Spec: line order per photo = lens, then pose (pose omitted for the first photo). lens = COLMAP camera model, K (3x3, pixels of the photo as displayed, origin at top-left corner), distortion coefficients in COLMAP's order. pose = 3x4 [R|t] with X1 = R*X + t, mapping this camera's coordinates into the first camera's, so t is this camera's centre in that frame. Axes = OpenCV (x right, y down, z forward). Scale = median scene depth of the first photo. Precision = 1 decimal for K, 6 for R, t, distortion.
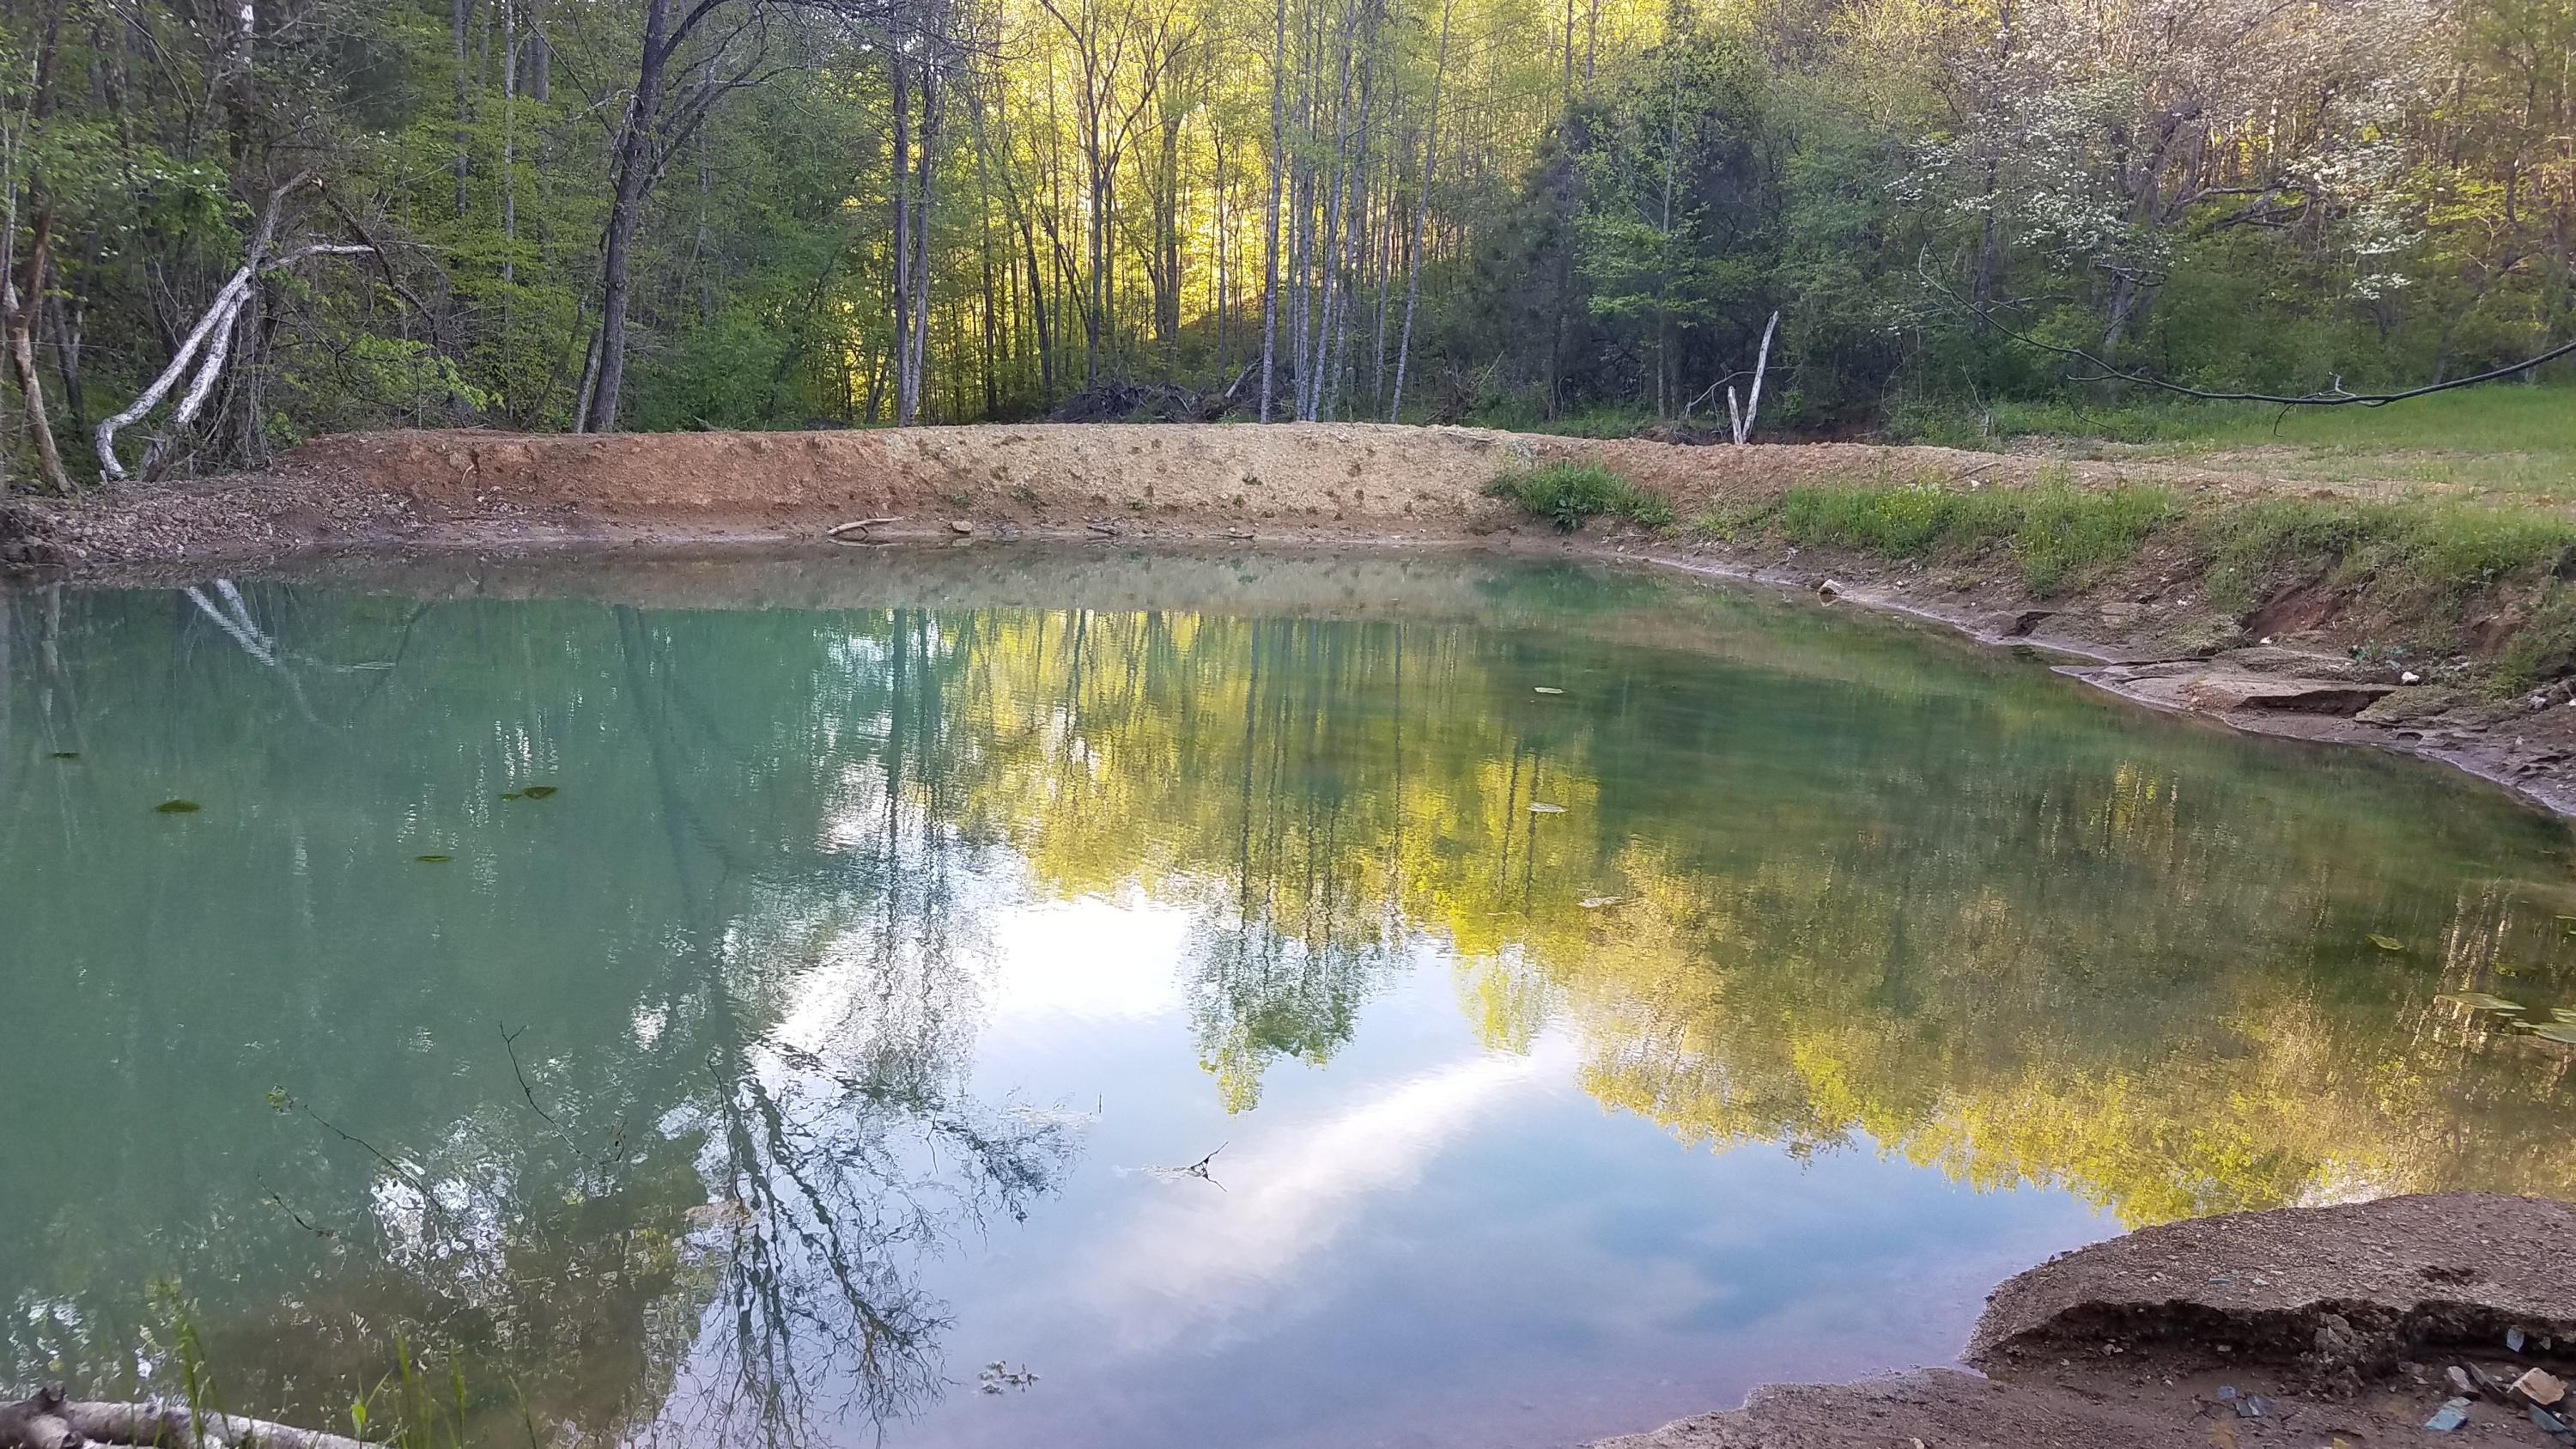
lens RADIAL K [[1863.1, 0, 1279.3], [0, 1863.1, 736.1], [0, 0, 1]] dist [0.012548, -0.022424]
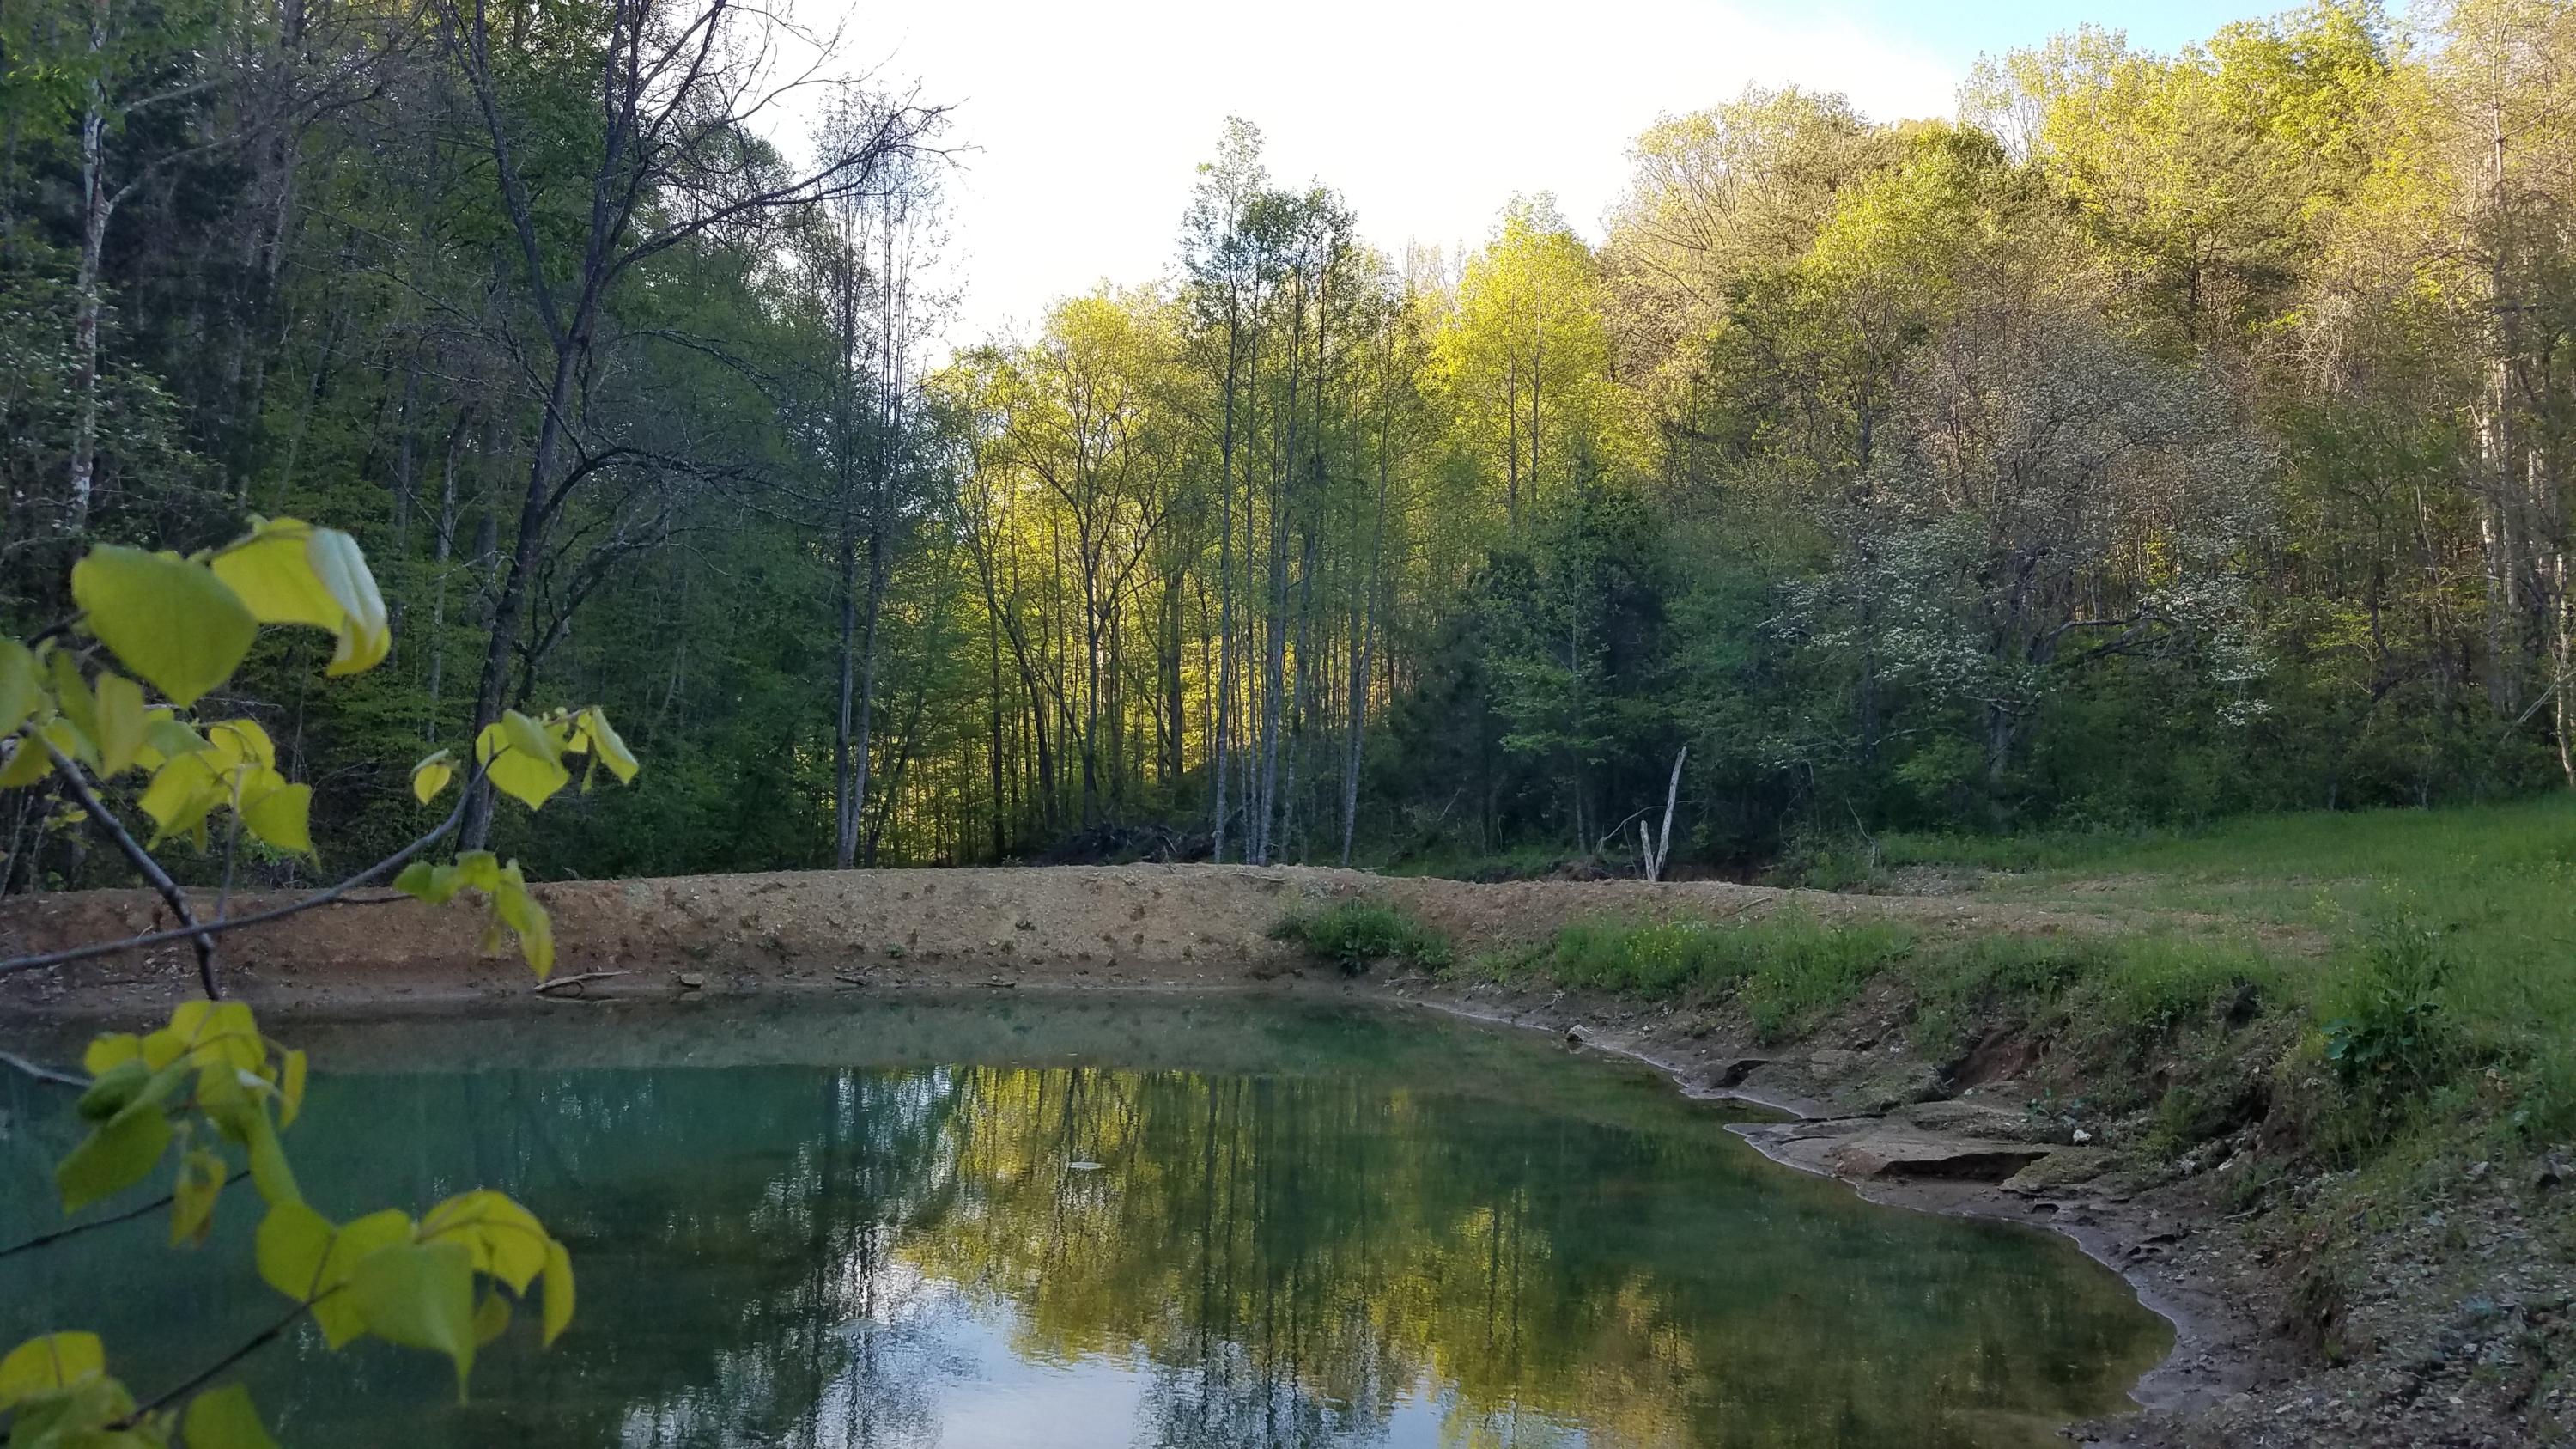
lens RADIAL K [[1863.1, 0, 1282.9], [0, 1863.1, 725.5], [0, 0, 1]] dist [0.012548, -0.022424]
pose [[0.999855, -0.015034, -0.007985, 0.127514], [0.012716, 0.971475, -0.236800, -0.008496], [0.011317, 0.236665, 0.971526, 0.045388]]
